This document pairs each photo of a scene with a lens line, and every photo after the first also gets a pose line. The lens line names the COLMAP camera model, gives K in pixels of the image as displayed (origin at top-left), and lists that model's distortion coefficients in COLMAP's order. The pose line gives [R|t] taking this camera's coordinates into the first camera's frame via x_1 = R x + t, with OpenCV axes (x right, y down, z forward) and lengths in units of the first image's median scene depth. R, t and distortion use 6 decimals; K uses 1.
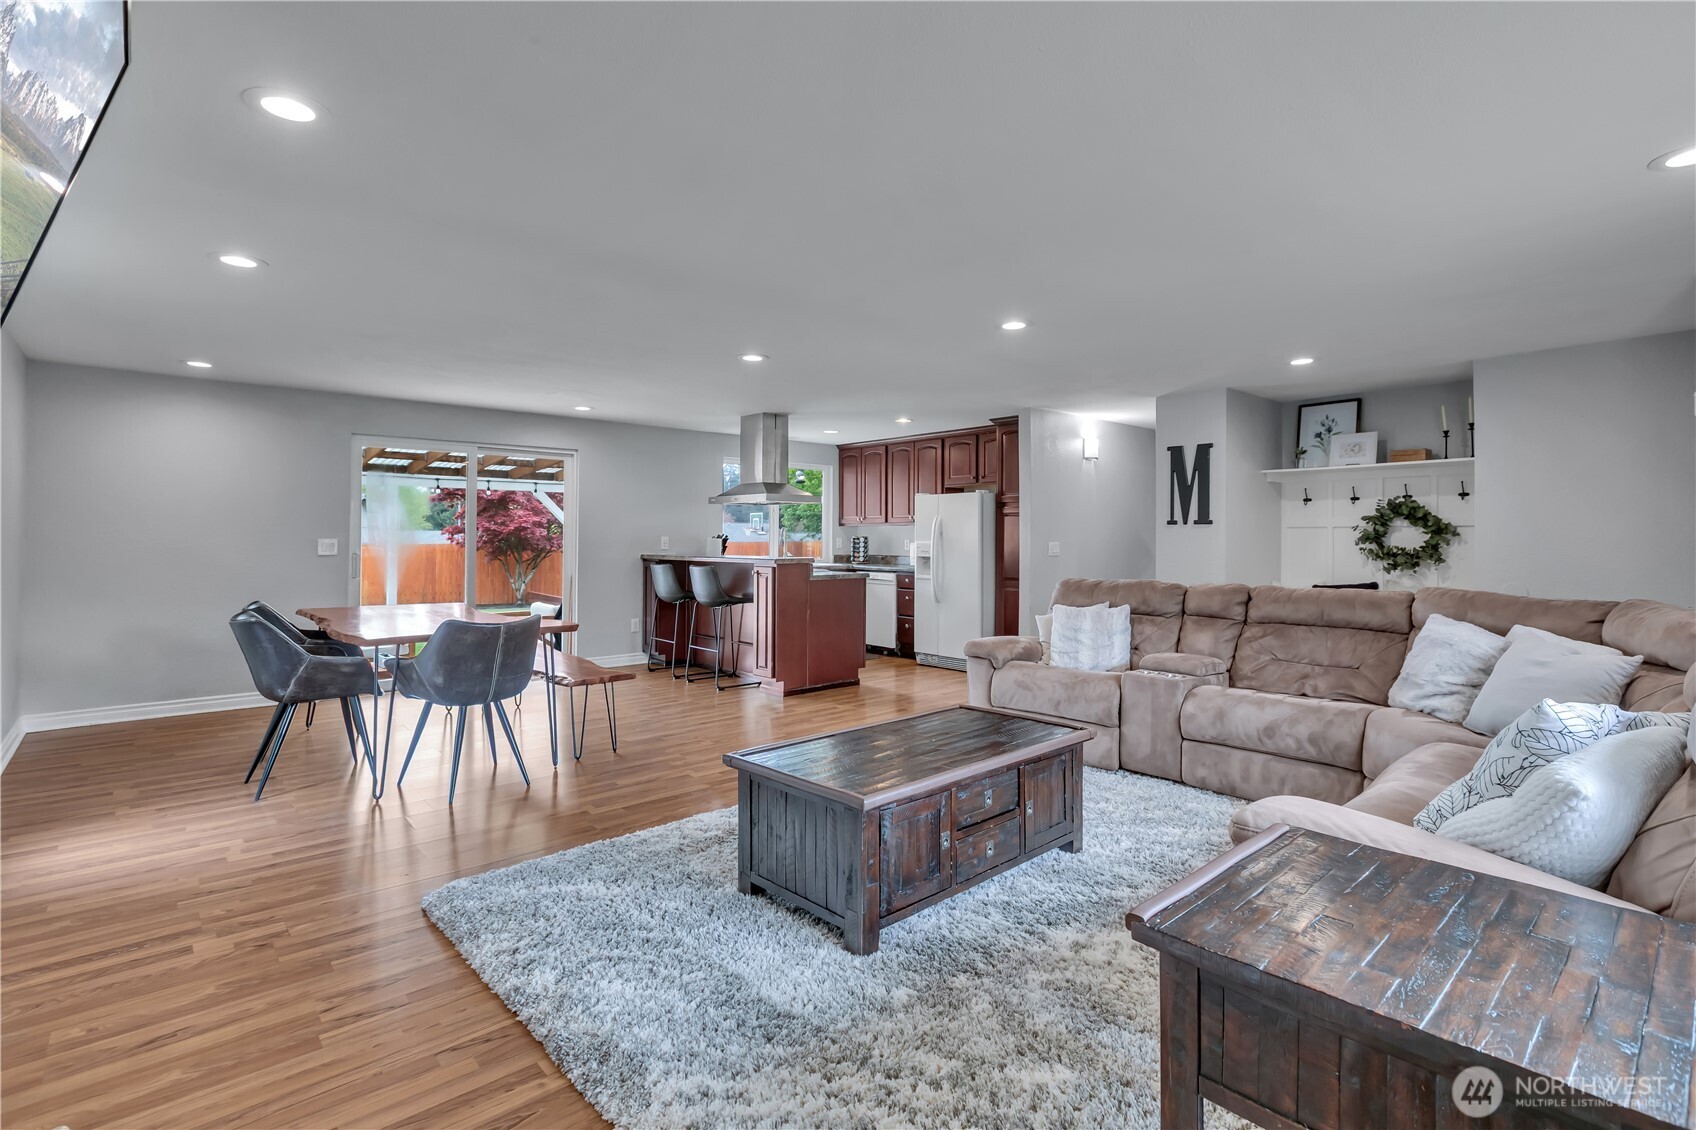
lens RADIAL K [[782.7, 0, 869.2], [0, 782.7, 538.6], [0, 0, 1]] dist [0.002913, -0.000480]
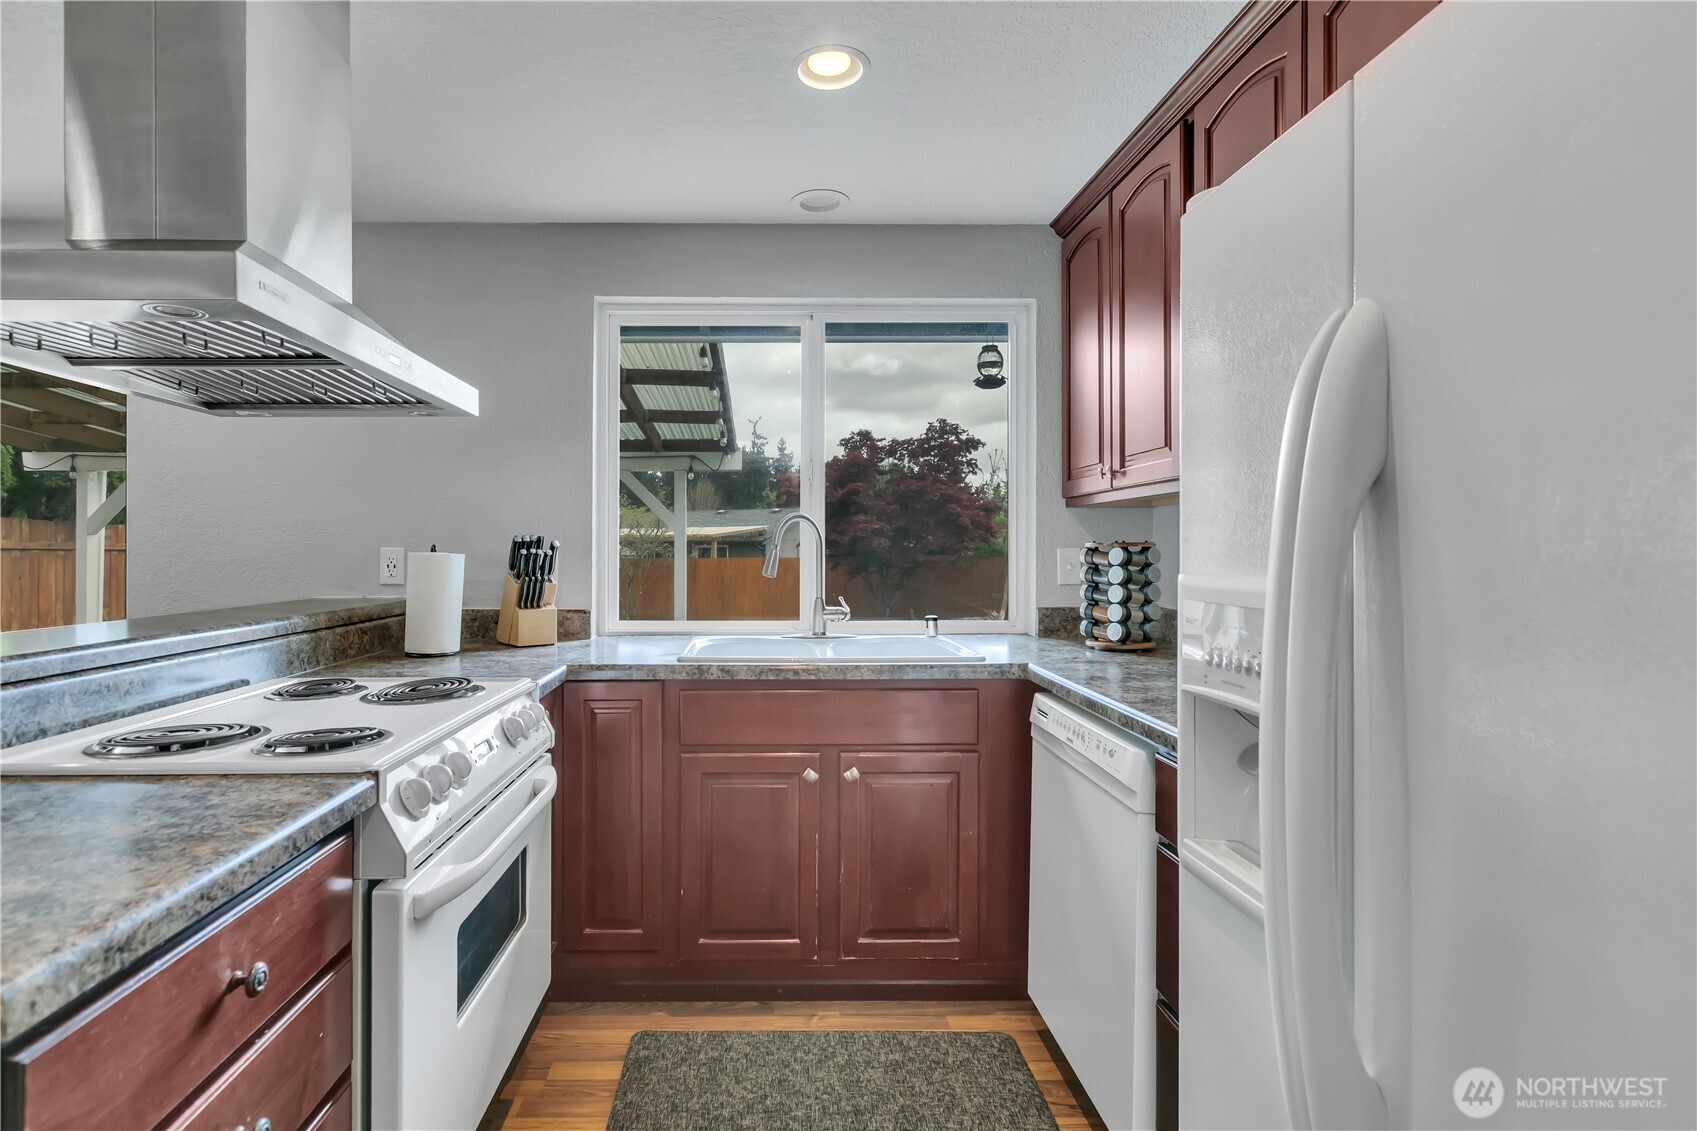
lens RADIAL K [[823.8, 0, 774.6], [0, 823.8, 553.3], [0, 0, 1]] dist [0.002464, -0.000339]
pose [[0.747884, 0.000227, -0.663830, 0.128640], [0.001696, 0.999996, 0.002253, 0.000027], [0.663828, -0.002811, 0.747880, 1.106579]]
